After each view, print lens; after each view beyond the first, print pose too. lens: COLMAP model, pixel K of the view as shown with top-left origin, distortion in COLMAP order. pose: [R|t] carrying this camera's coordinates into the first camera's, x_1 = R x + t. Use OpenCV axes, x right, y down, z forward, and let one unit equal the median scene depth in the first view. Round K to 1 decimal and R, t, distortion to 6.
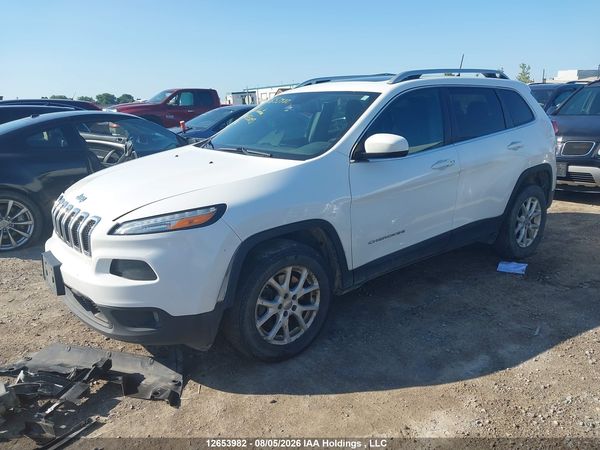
lens RADIAL K [[476.9, 0, 299.4], [0, 476.9, 224.8], [0, 0, 1]] dist [0.033182, -0.053835]
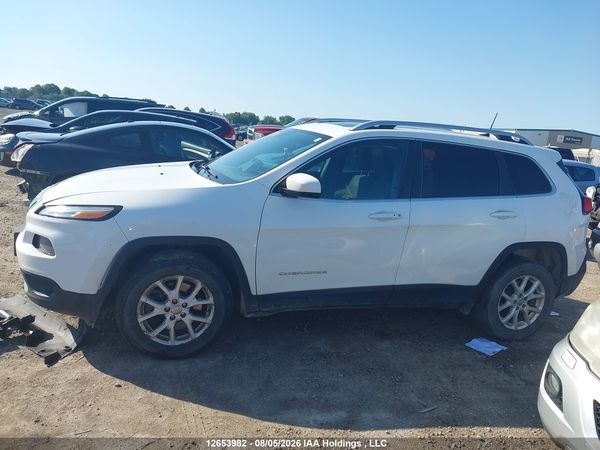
lens RADIAL K [[476.9, 0, 302.9], [0, 476.9, 224.5], [0, 0, 1]] dist [0.033182, -0.053835]
pose [[0.932014, 0.190618, -0.308245, 0.526344], [-0.211535, 0.976722, -0.035600, -0.045155], [0.294284, 0.098384, 0.950641, 0.019520]]
